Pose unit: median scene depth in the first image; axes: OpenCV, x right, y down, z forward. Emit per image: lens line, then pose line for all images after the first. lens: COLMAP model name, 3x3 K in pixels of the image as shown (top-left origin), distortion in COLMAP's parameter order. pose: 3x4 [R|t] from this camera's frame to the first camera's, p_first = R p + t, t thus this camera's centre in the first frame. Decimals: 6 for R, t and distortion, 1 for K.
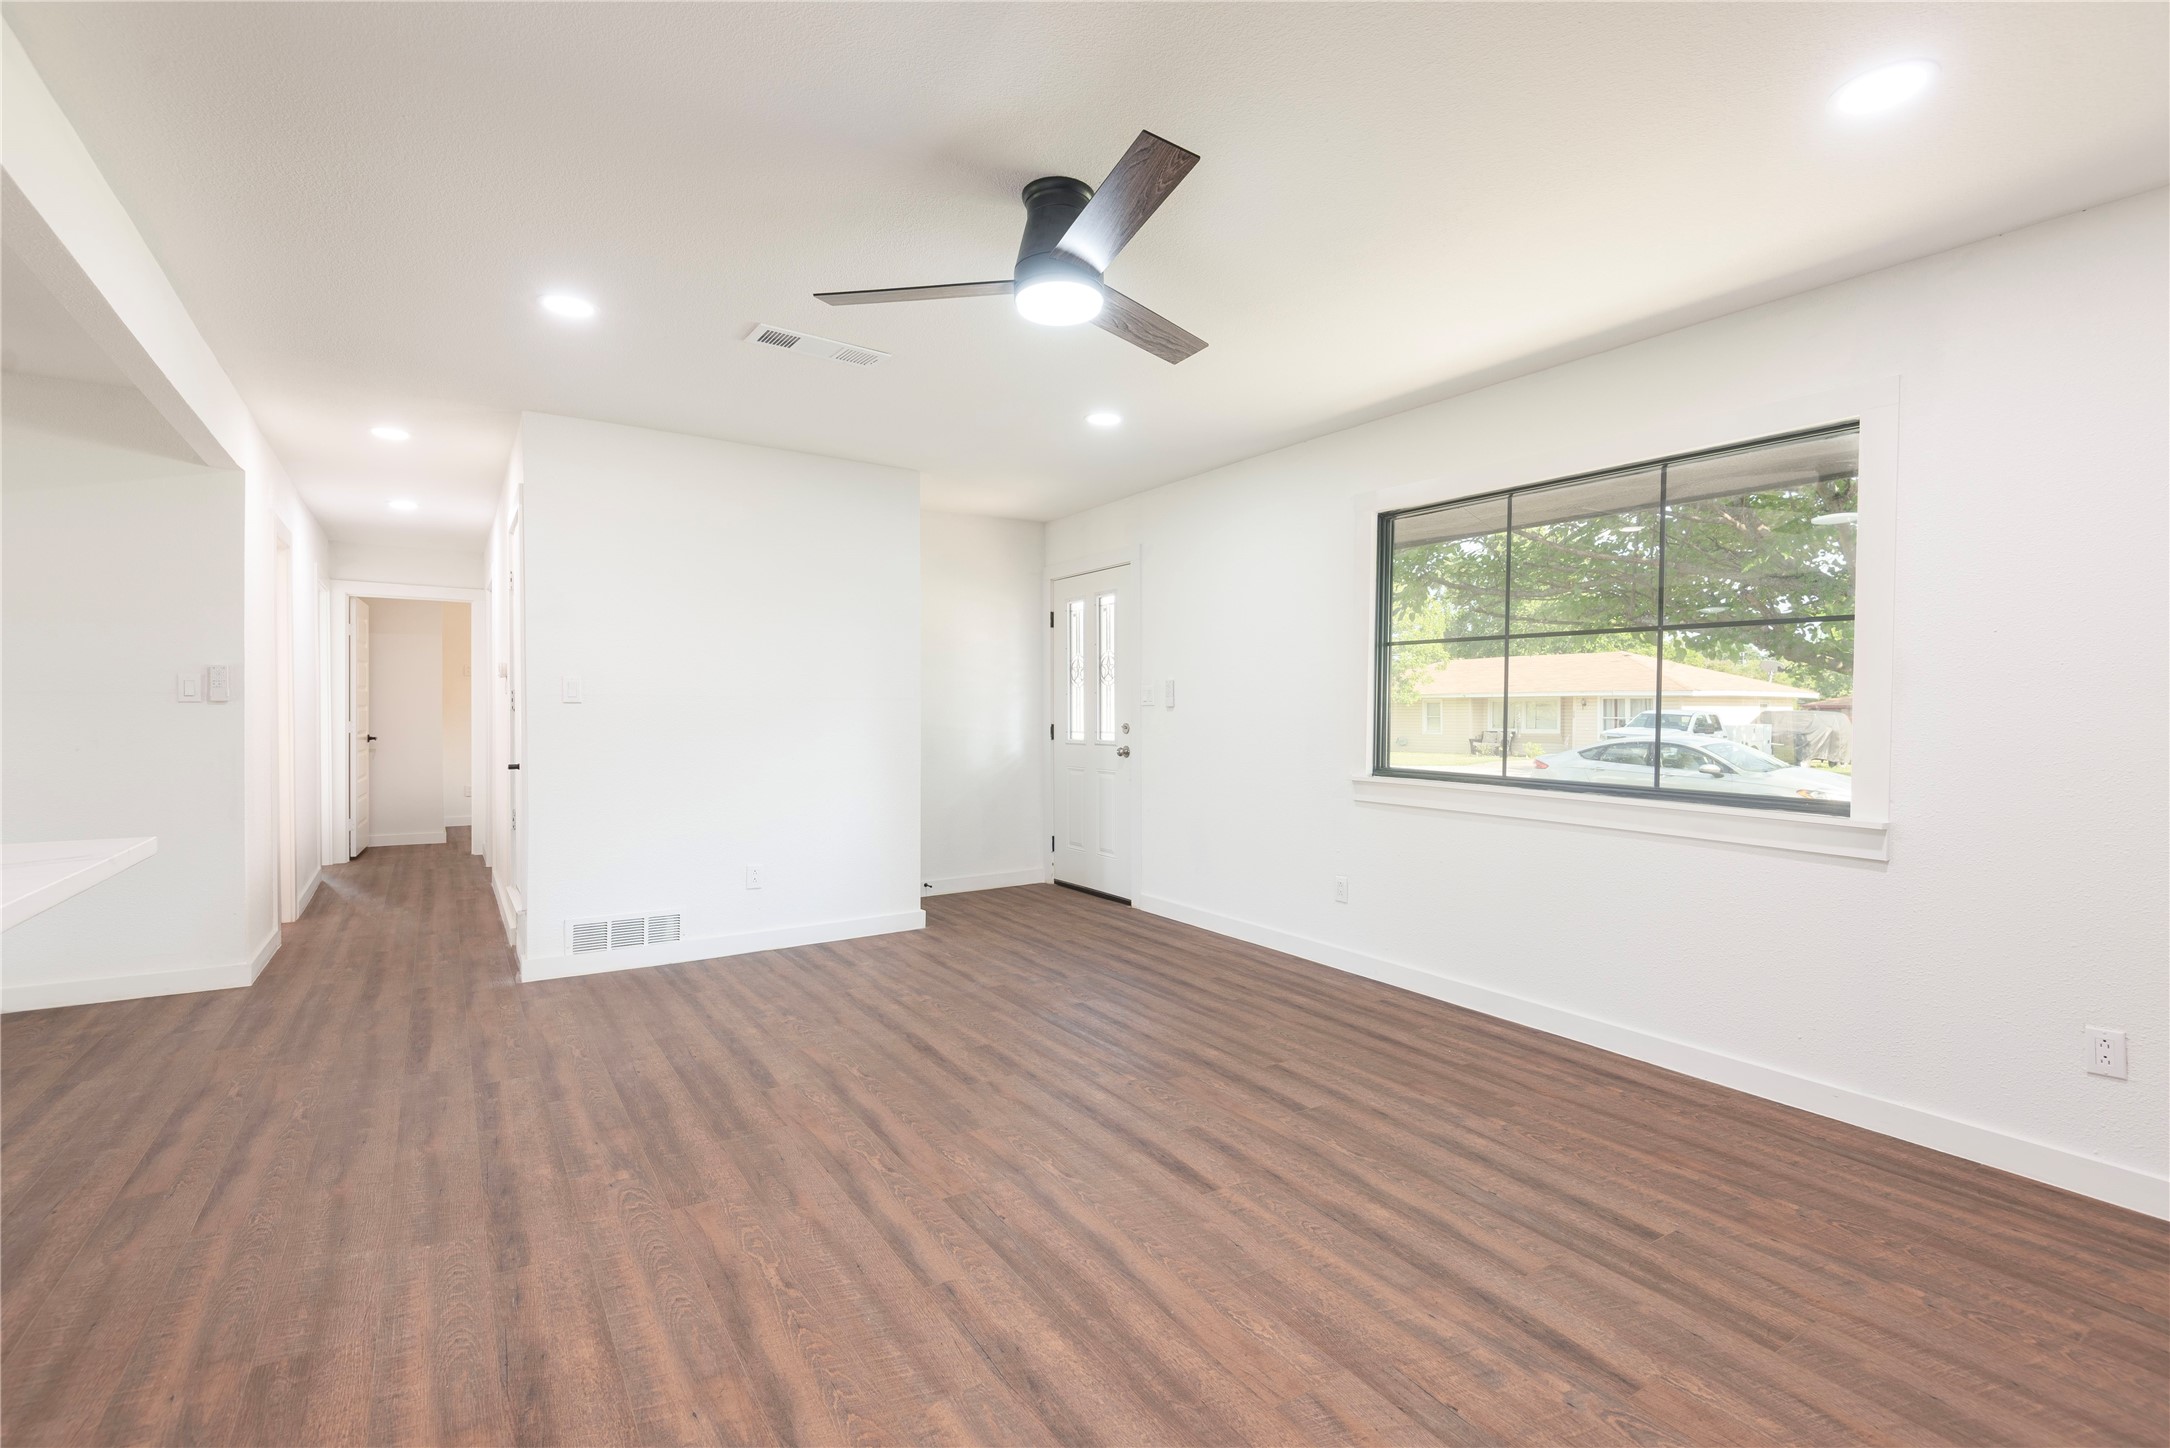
lens RADIAL K [[977.4, 0, 1081.9], [0, 977.4, 718.8], [0, 0, 1]] dist [0.033895, -0.020584]
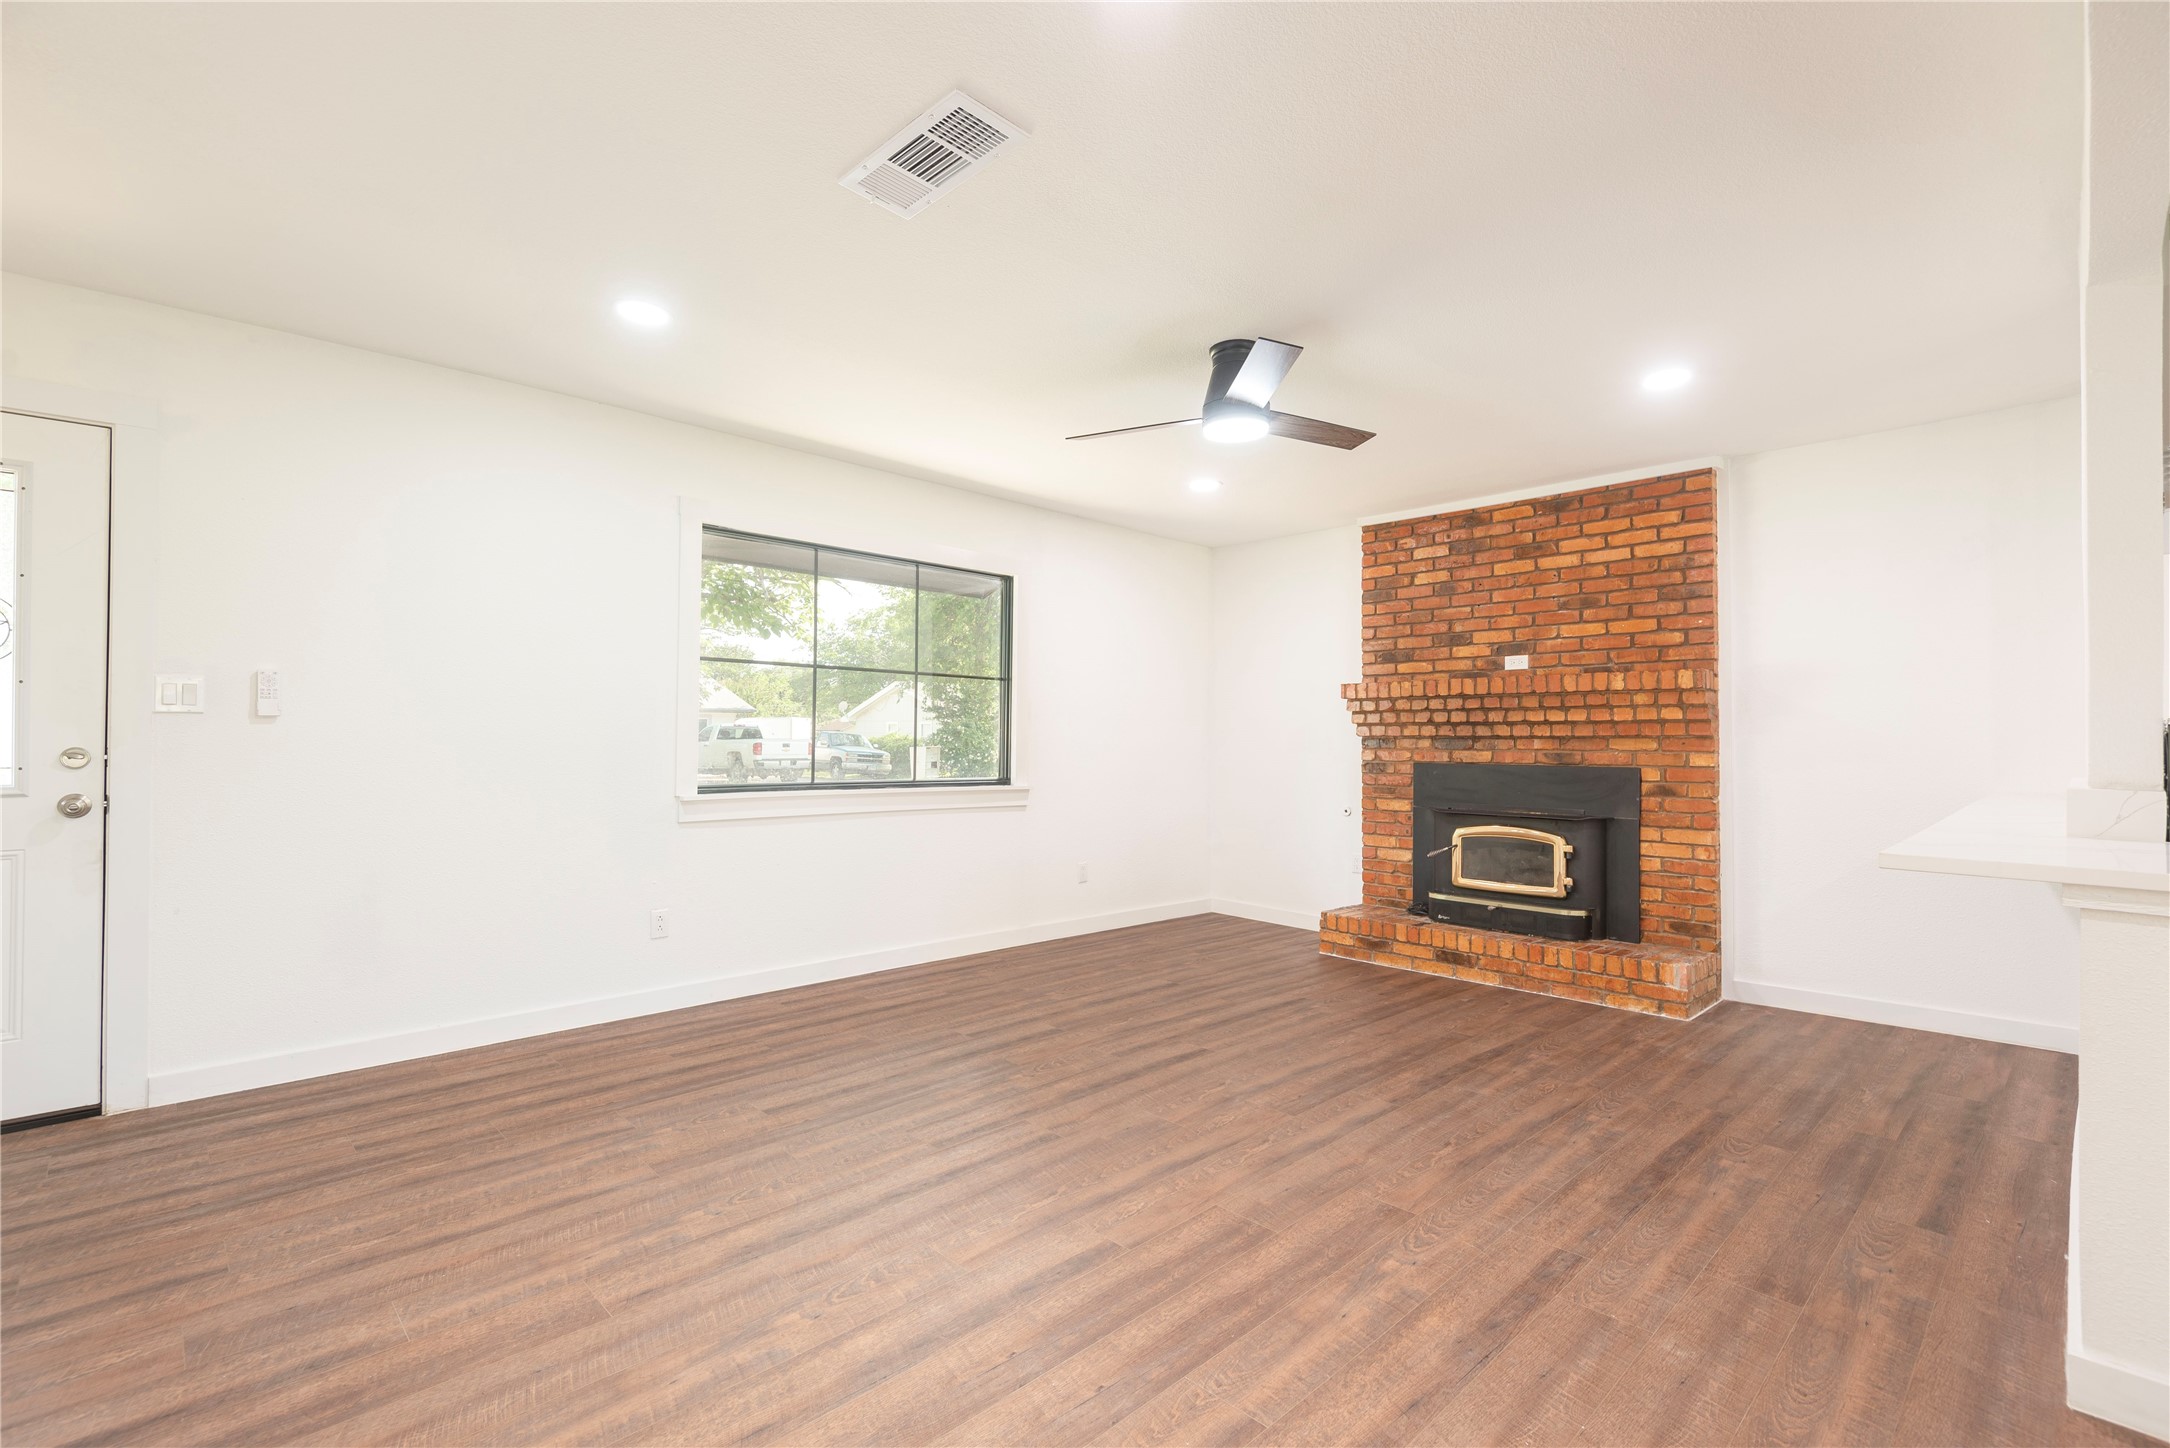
lens RADIAL K [[972.1, 0, 1081.1], [0, 972.1, 728.0], [0, 0, 1]] dist [0.027021, -0.015583]
pose [[-0.185860, -0.001402, 0.982575, -0.892537], [-0.000421, 0.999999, 0.001347, -0.011213], [-0.982576, -0.000163, -0.185861, 1.007869]]
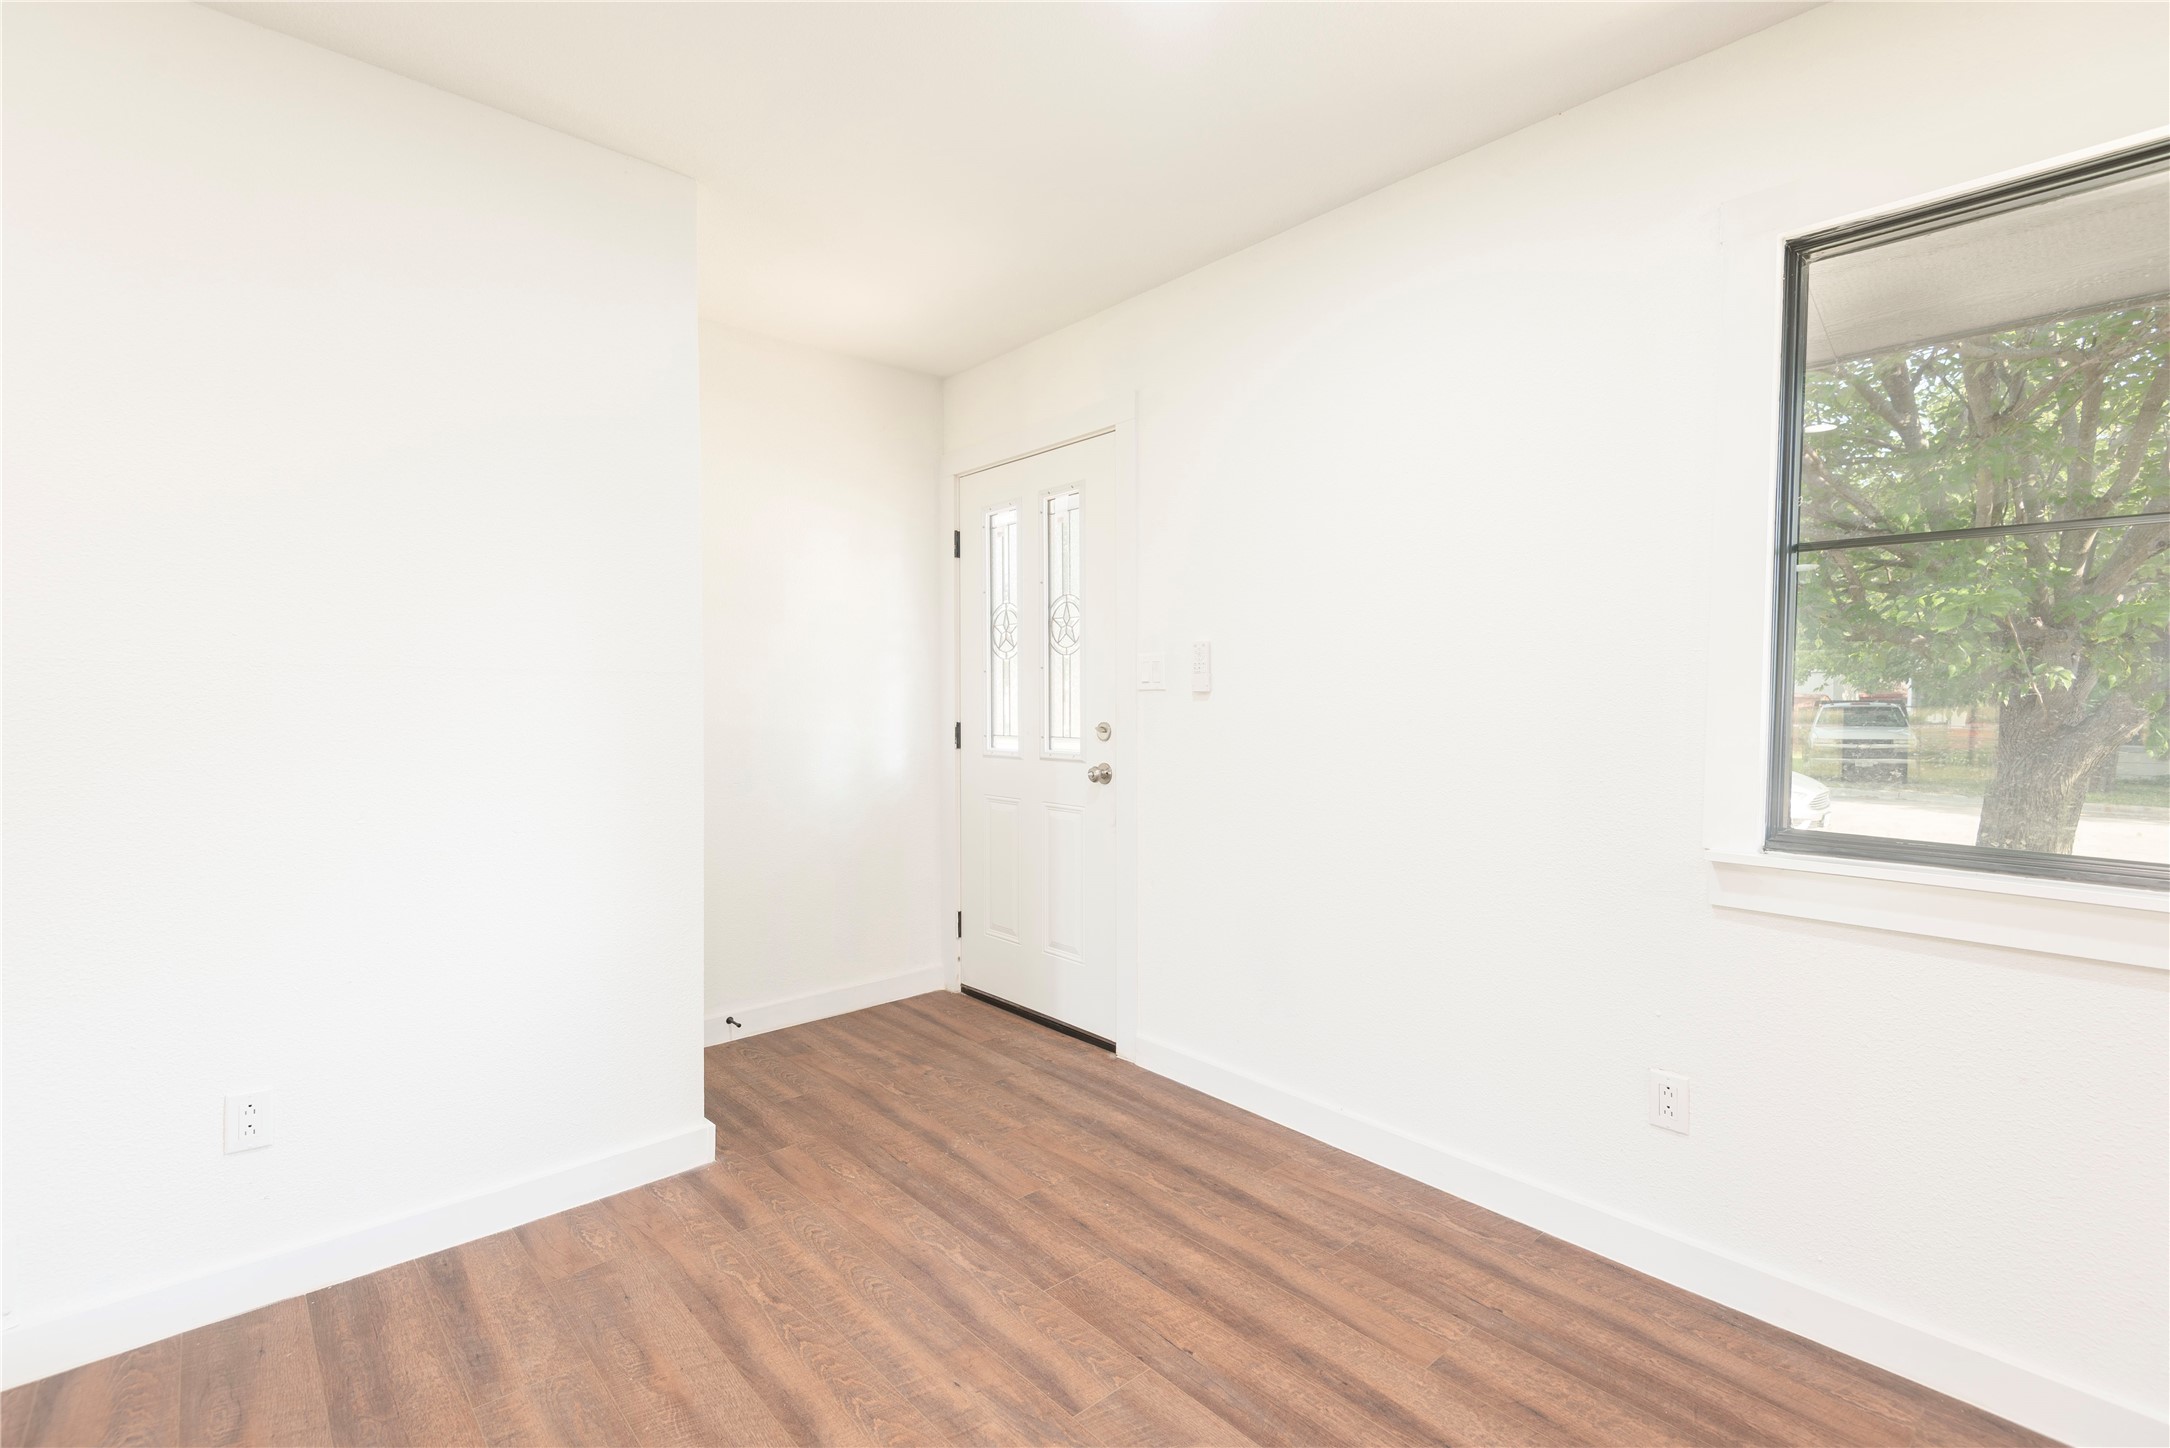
lens RADIAL K [[977.4, 0, 1081.9], [0, 977.4, 718.8], [0, 0, 1]] dist [0.033895, -0.020584]
pose [[0.988590, -0.002669, 0.150609, -0.085554], [0.000694, 0.999913, 0.013163, -0.008131], [-0.150631, -0.012908, 0.988506, 0.767570]]
